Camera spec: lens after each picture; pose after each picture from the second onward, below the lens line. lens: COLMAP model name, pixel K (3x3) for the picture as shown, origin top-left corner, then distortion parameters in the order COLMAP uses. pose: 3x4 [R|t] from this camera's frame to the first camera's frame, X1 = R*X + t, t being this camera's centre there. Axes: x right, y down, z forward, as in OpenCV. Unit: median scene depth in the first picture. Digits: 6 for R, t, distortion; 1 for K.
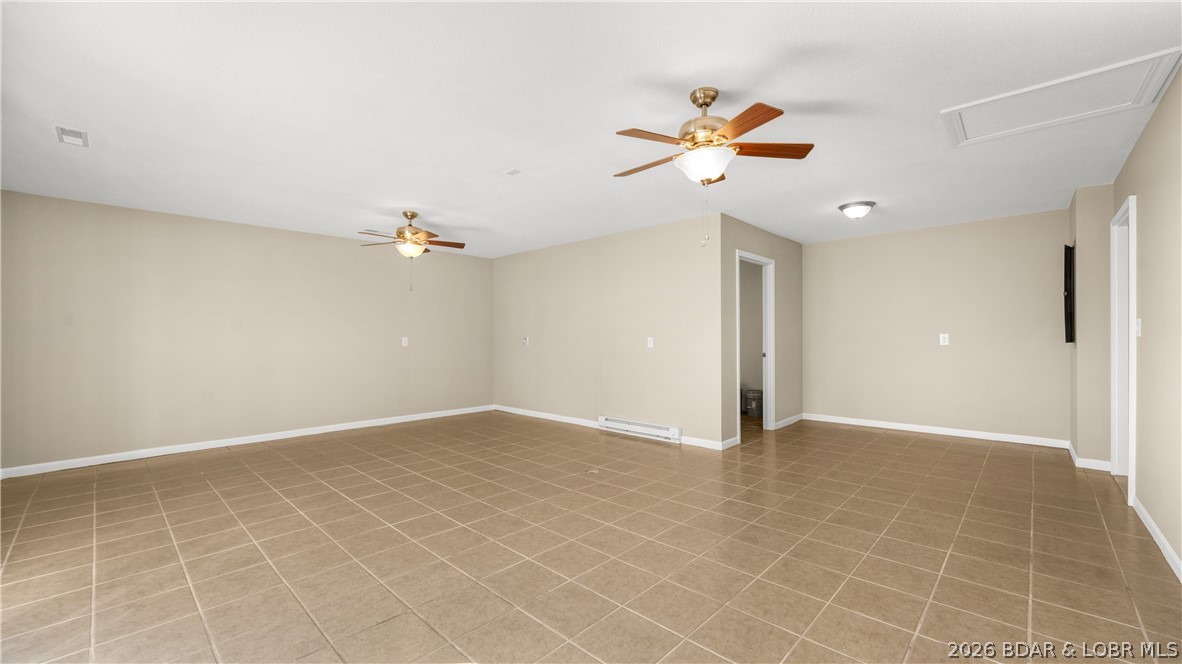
lens RADIAL K [[470.4, 0, 591.0], [0, 470.4, 332.0], [0, 0, 1]] dist [0.015337, 0.000214]
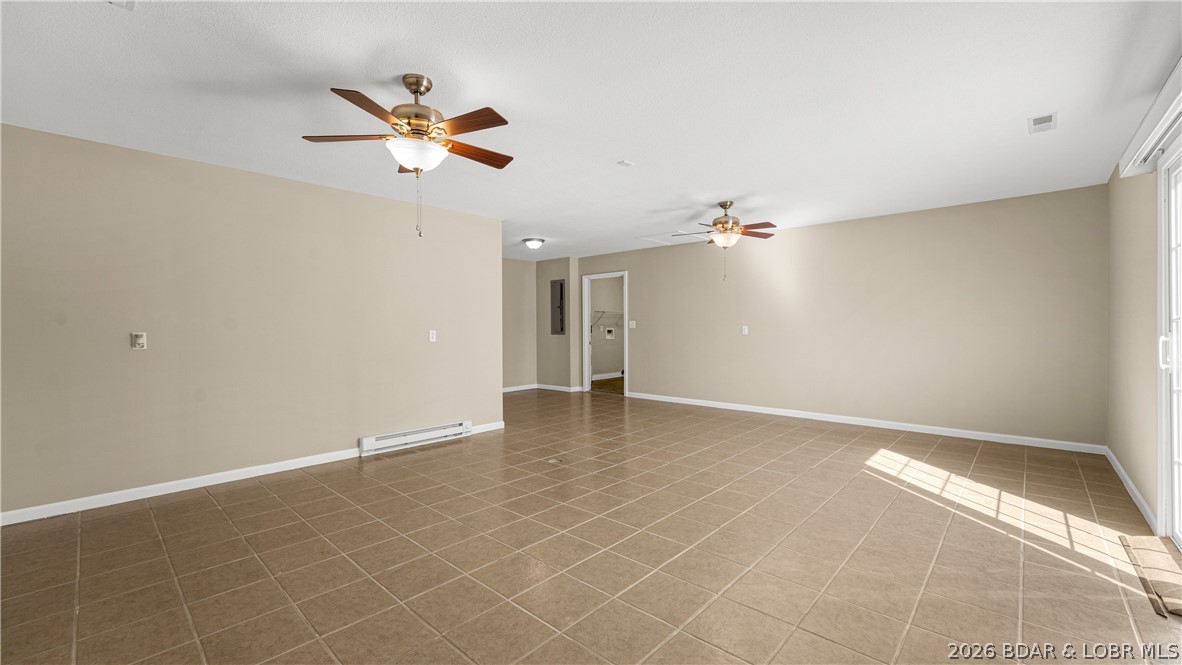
lens RADIAL K [[464.4, 0, 573.9], [0, 464.4, 330.8], [0, 0, 1]] dist [0.000516, -0.000105]
pose [[0.002932, 0.004885, 0.999984, -1.152128], [-0.004297, 0.999979, -0.004872, 0.024382], [-0.999986, -0.004283, 0.002953, 1.108378]]
